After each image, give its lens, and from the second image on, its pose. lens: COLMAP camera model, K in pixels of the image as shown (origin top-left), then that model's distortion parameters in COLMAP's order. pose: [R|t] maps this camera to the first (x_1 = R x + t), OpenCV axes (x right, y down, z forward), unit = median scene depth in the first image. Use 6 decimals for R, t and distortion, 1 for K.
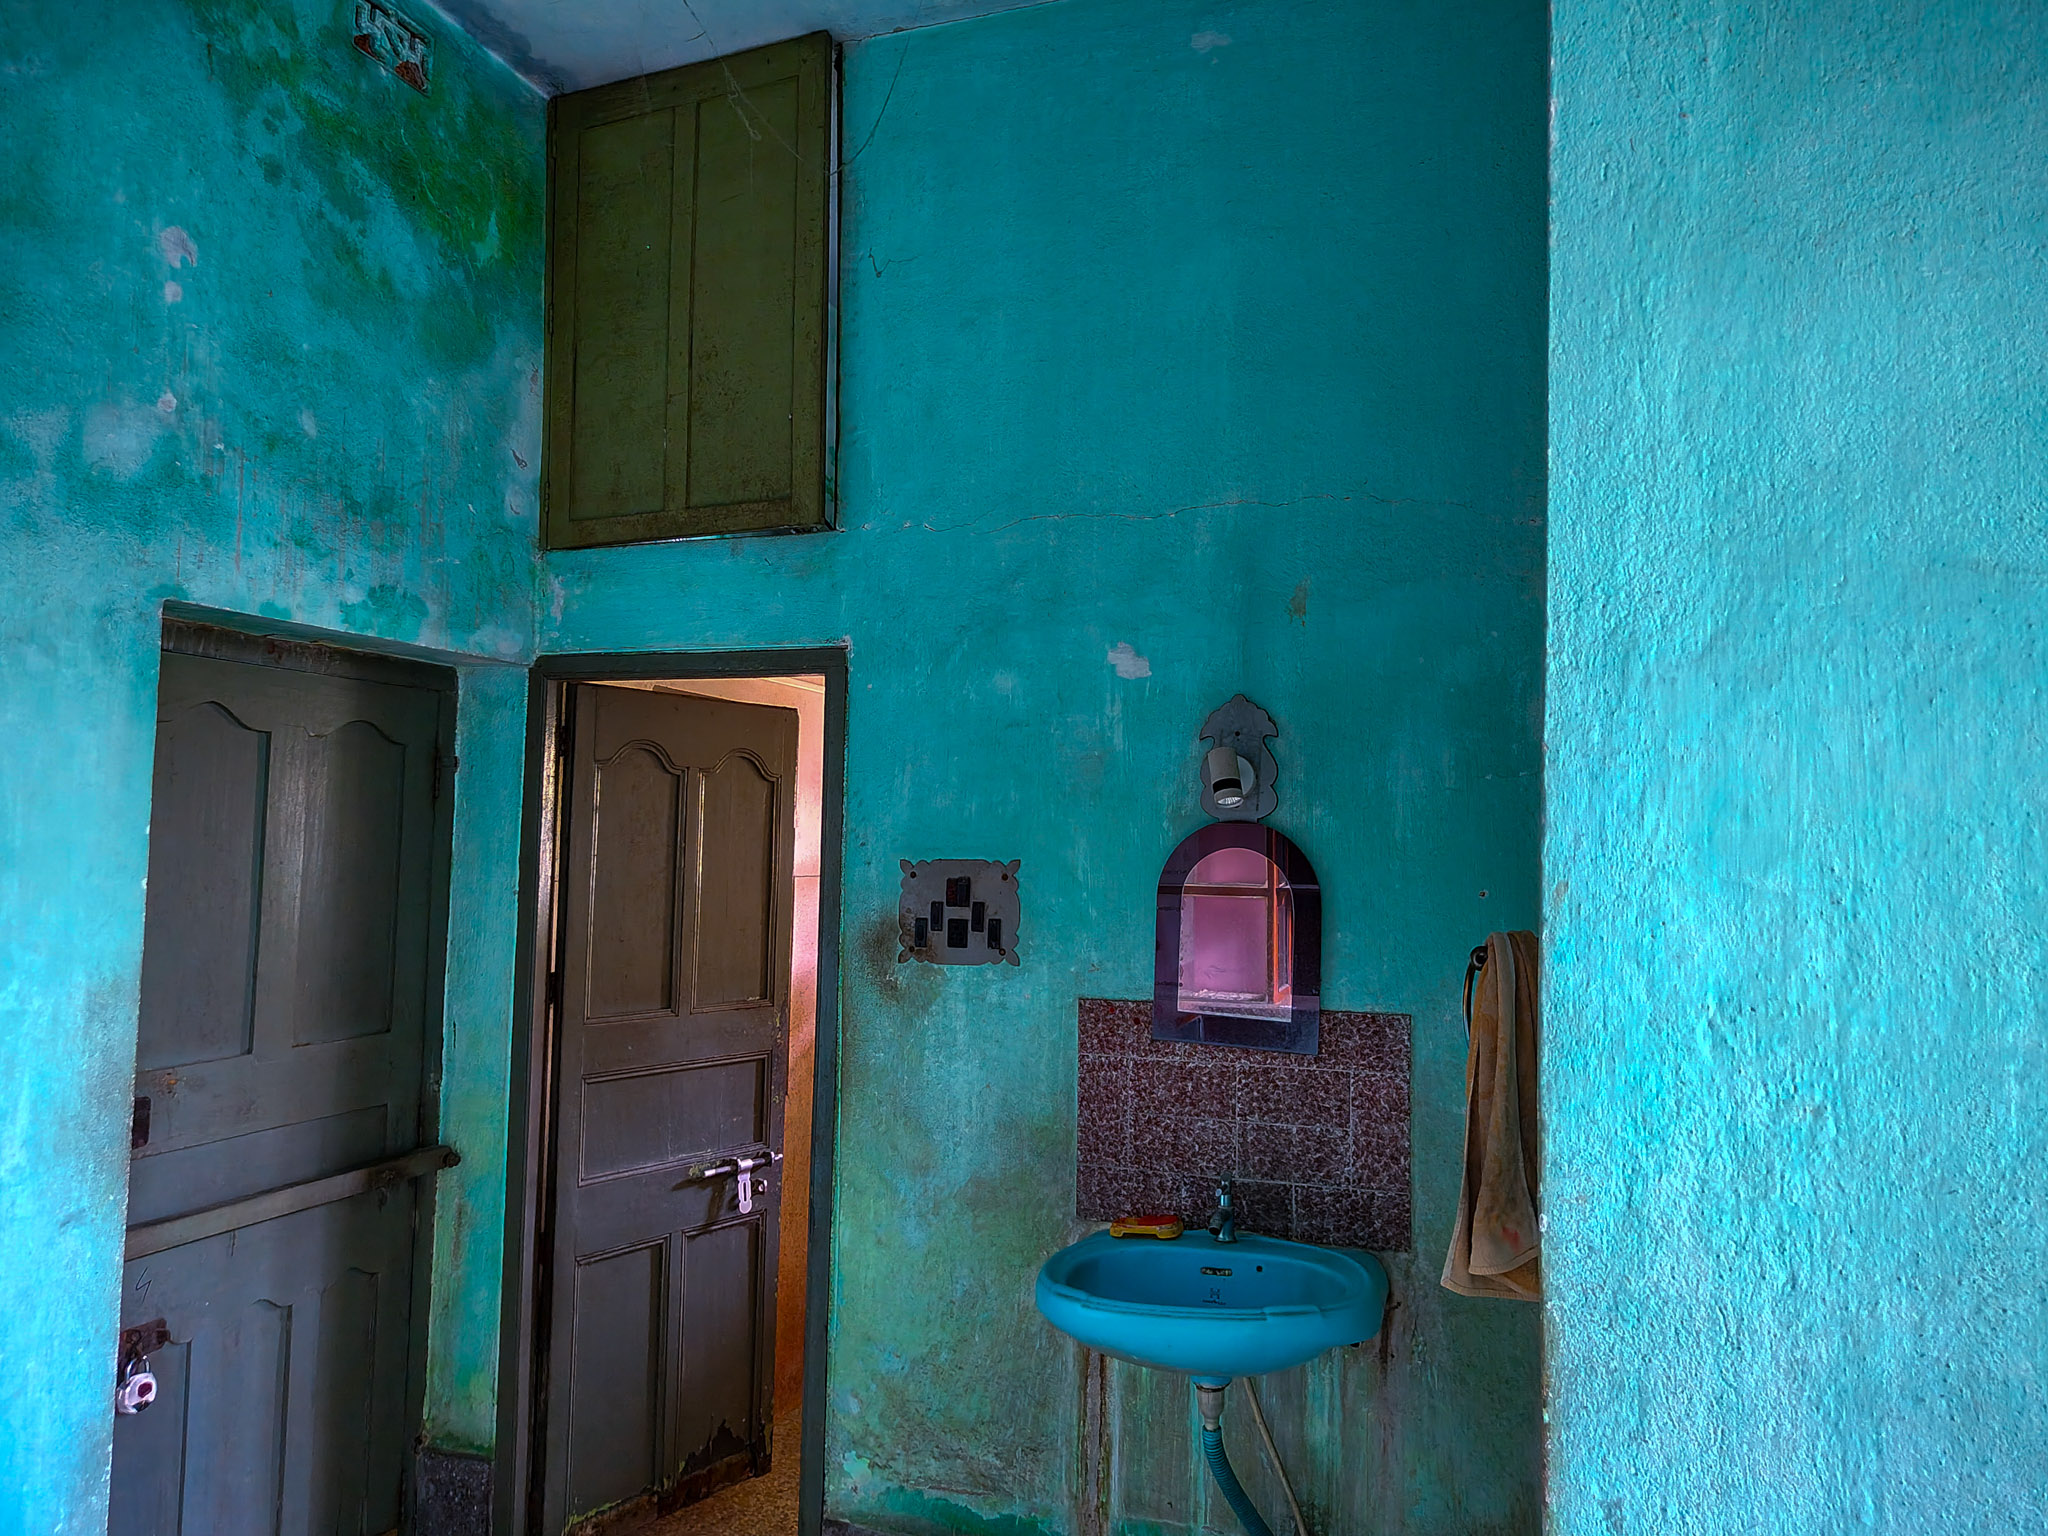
lens RADIAL K [[1457.1, 0, 1024.1], [0, 1457.1, 765.4], [0, 0, 1]] dist [0.020333, -0.016964]
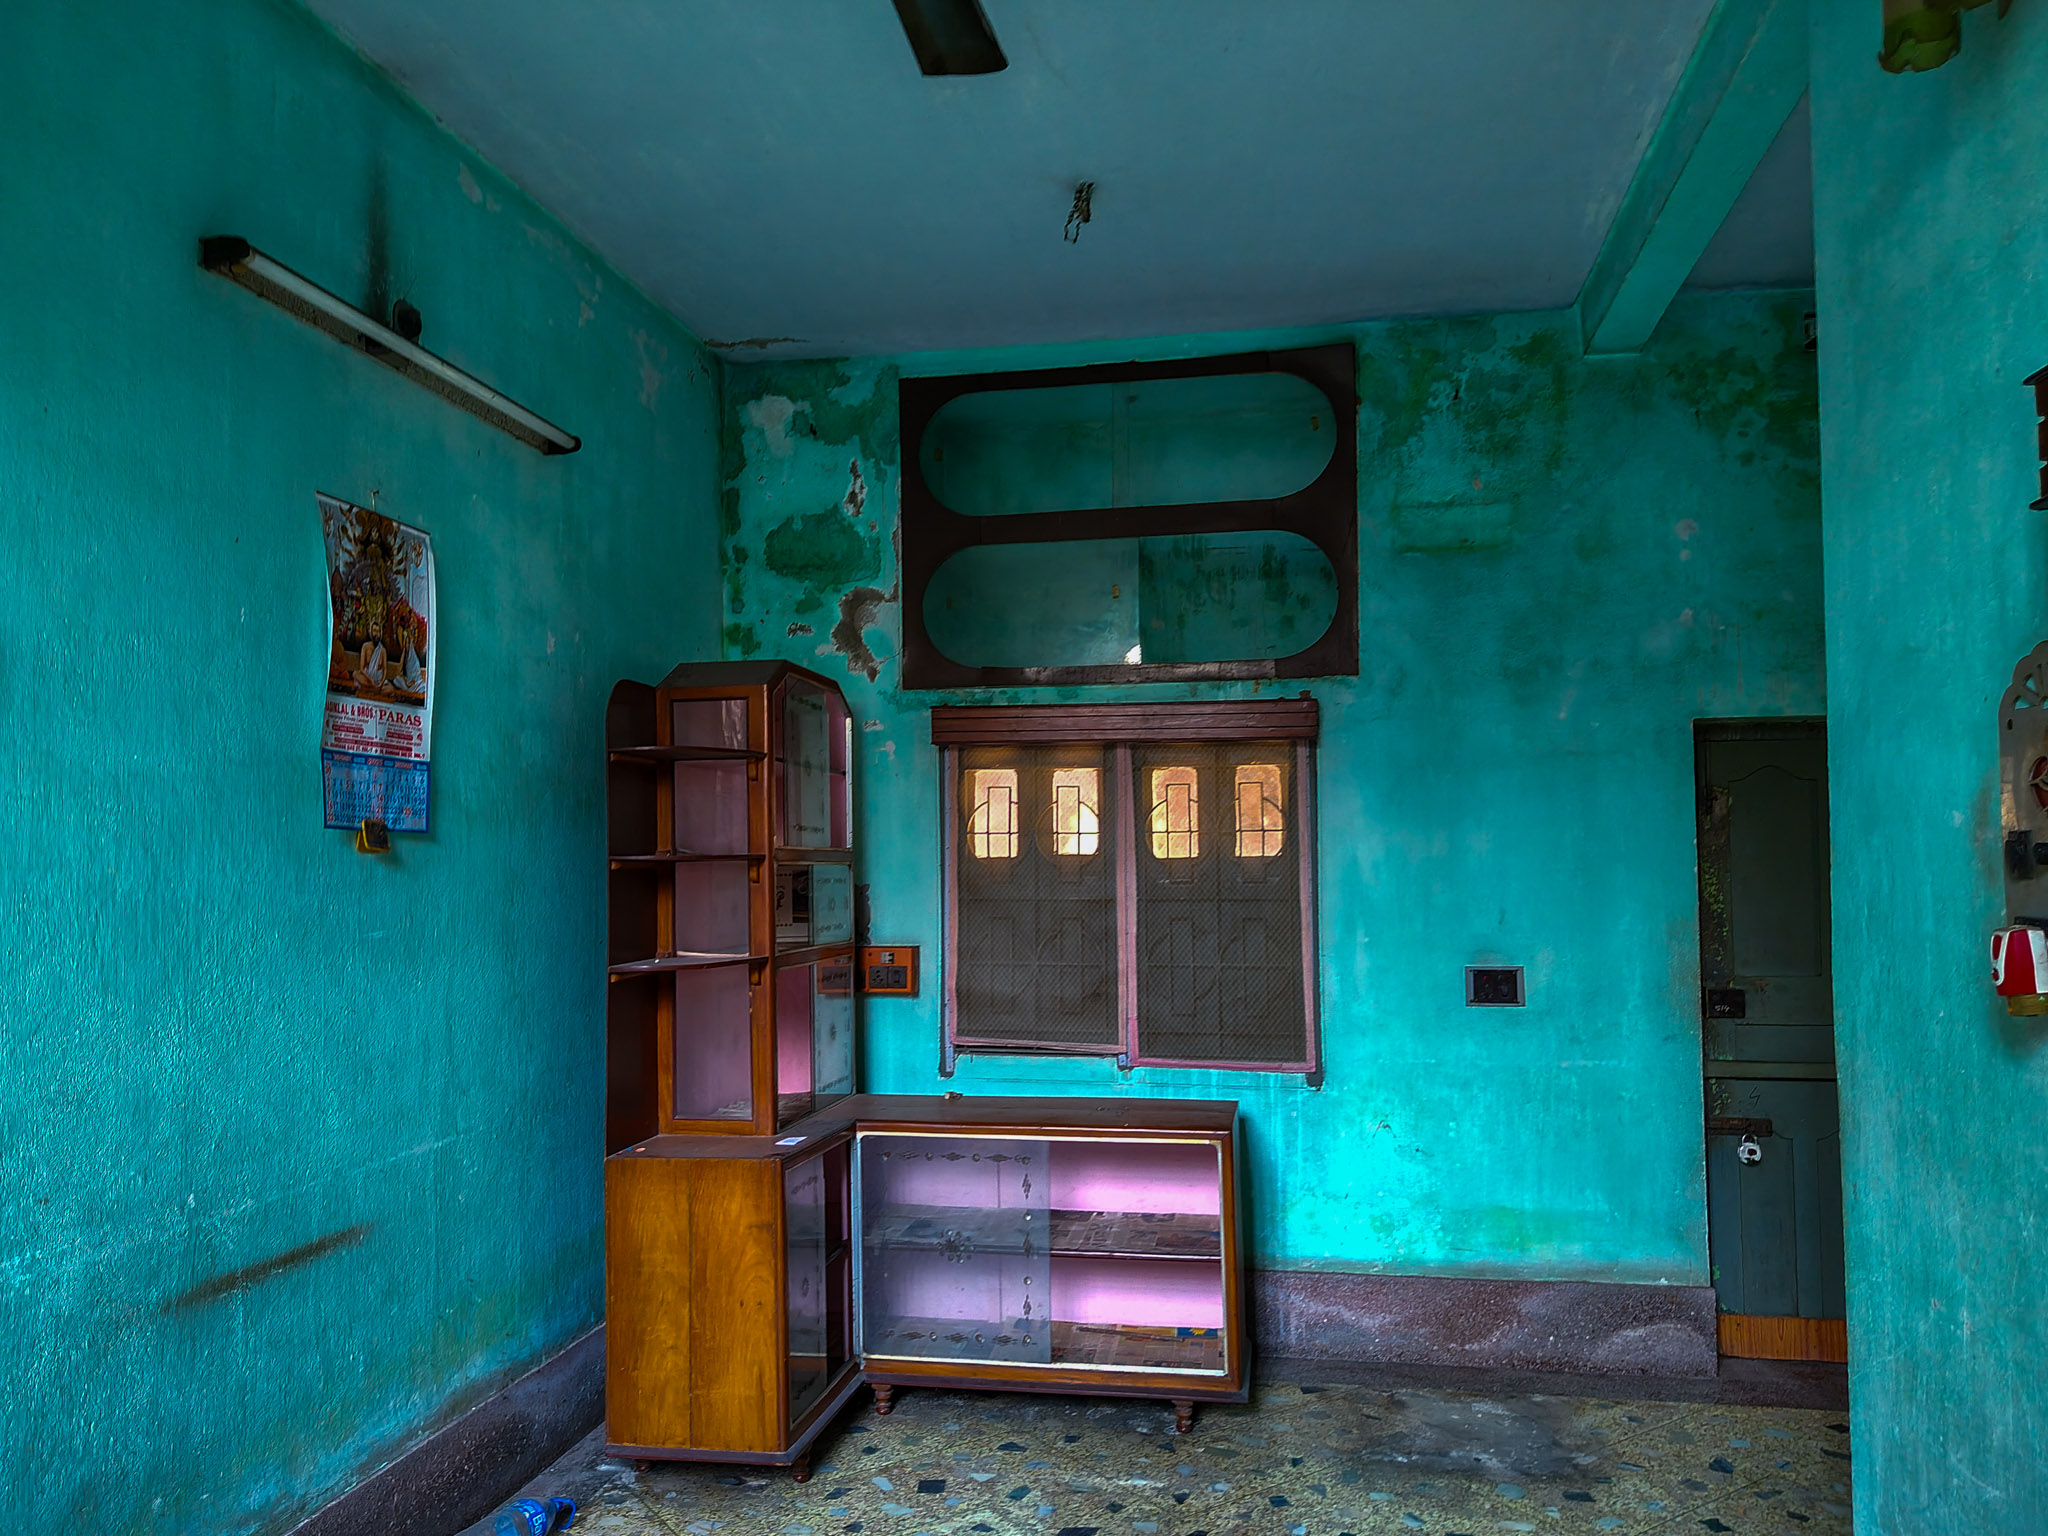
lens RADIAL K [[1457.1, 0, 1026.6], [0, 1457.1, 777.5], [0, 0, 1]] dist [0.020333, -0.016964]
pose [[0.139356, -0.067350, -0.987949, 1.116090], [0.066178, 0.996087, -0.058570, 0.014760], [0.988029, -0.057218, 0.143268, -0.114768]]
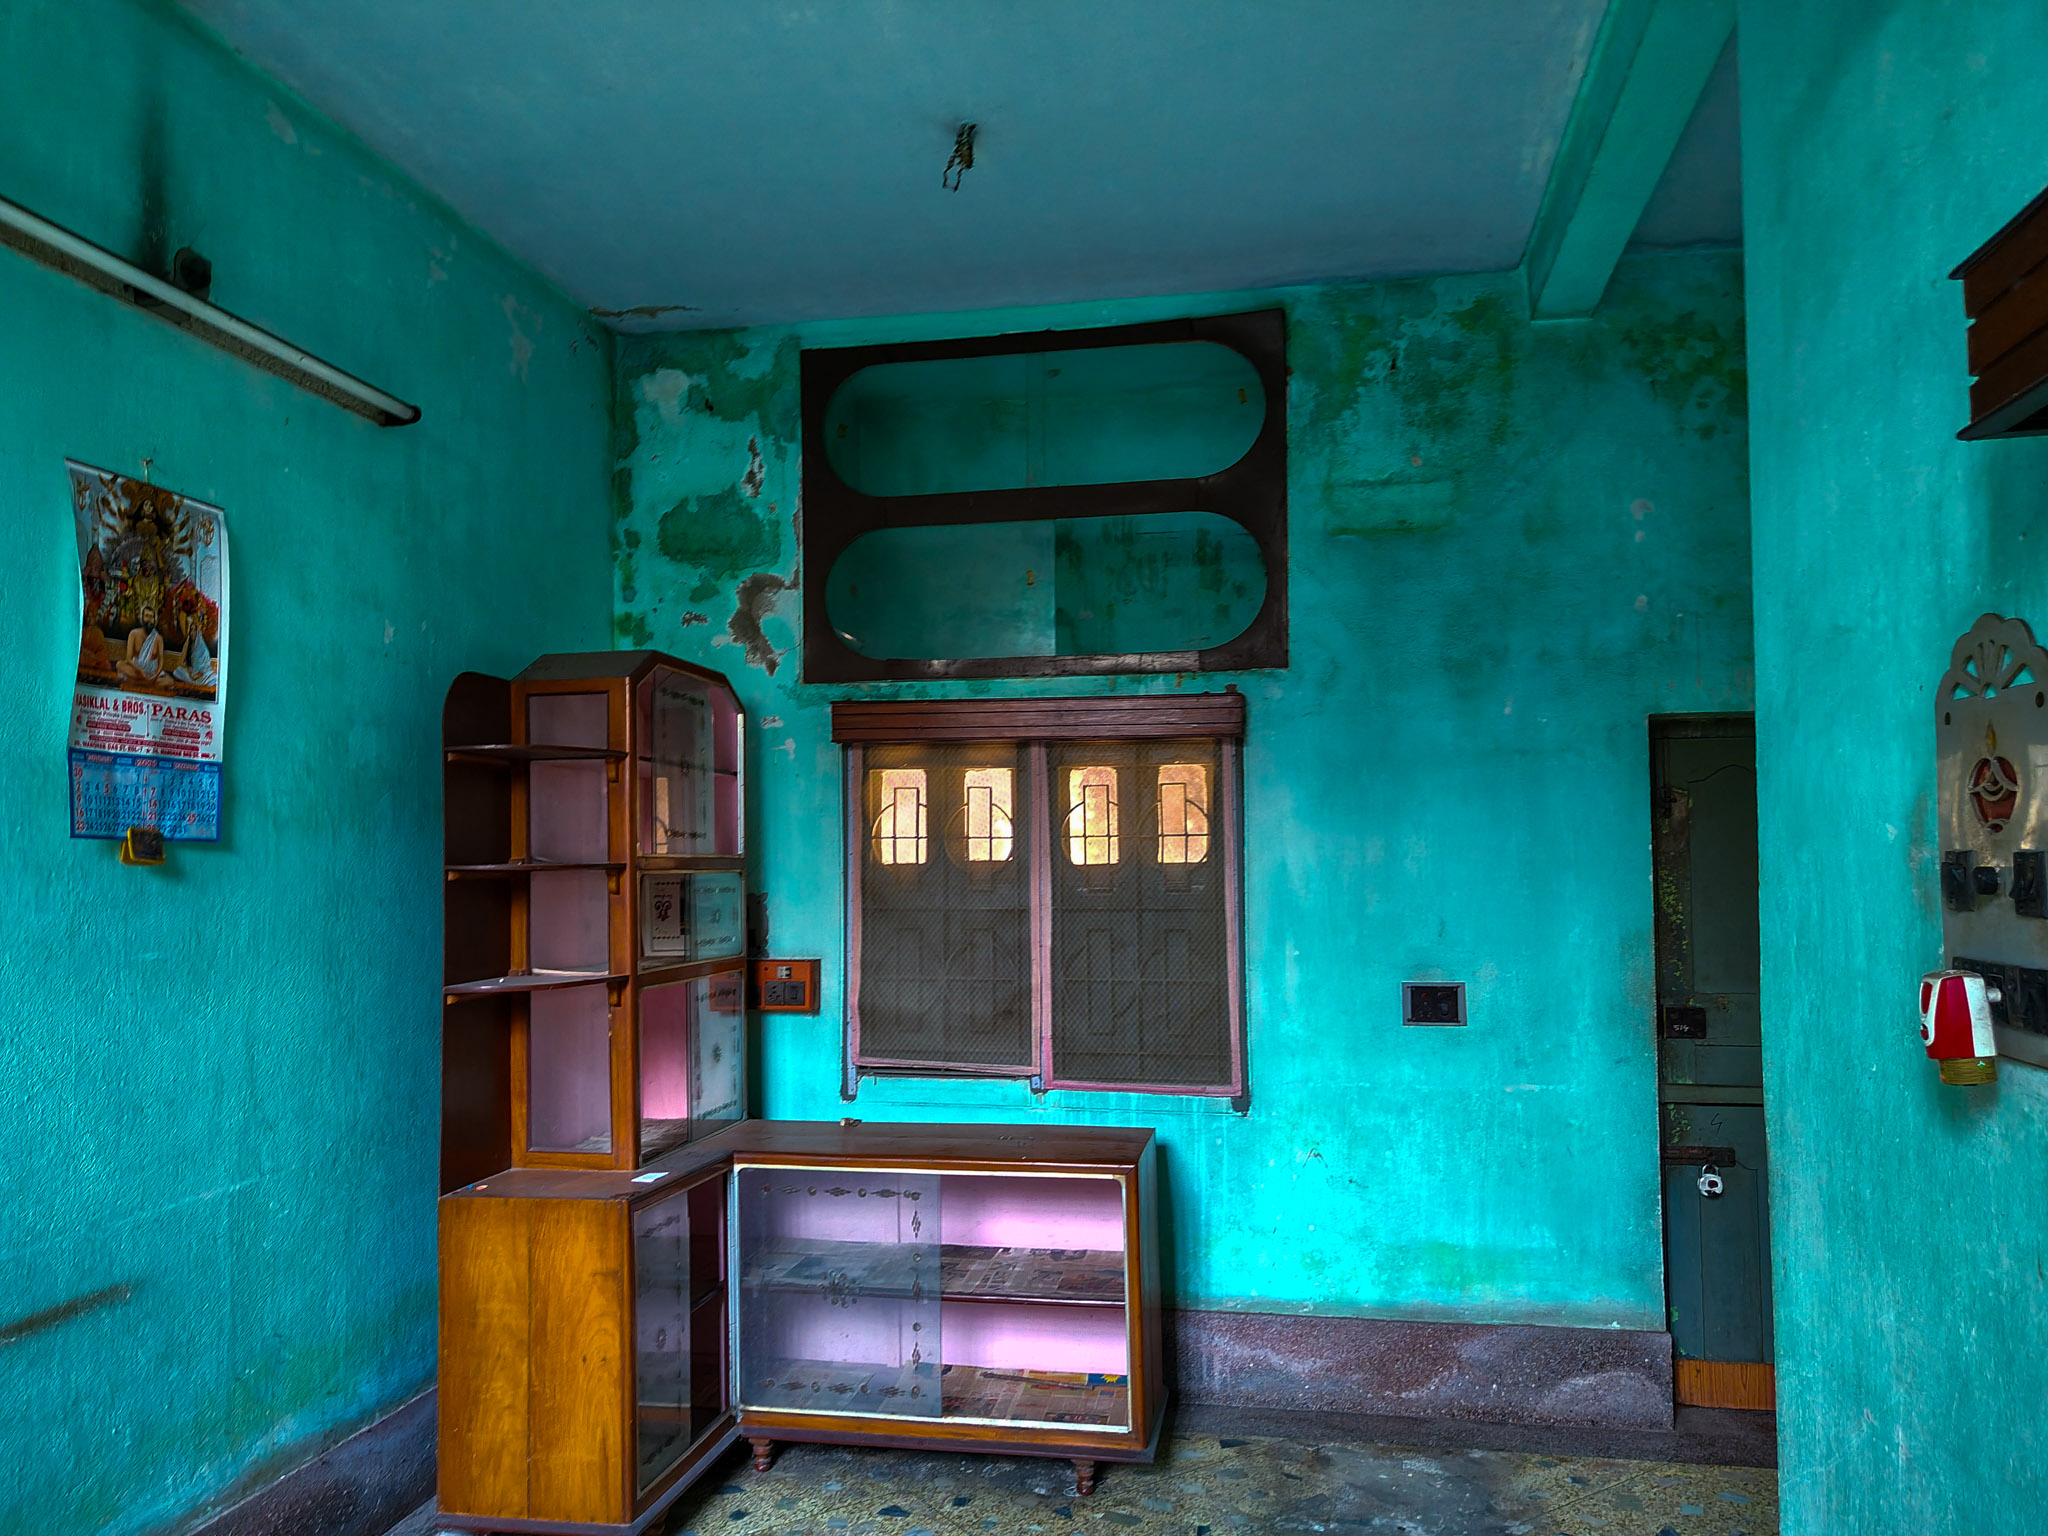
lens RADIAL K [[1457.1, 0, 1022.3], [0, 1457.1, 776.1], [0, 0, 1]] dist [0.020333, -0.016964]
pose [[0.133465, -0.066521, -0.988819, 0.994805], [0.066337, 0.996107, -0.058057, 0.010548], [0.988831, -0.057846, 0.137358, 0.027045]]
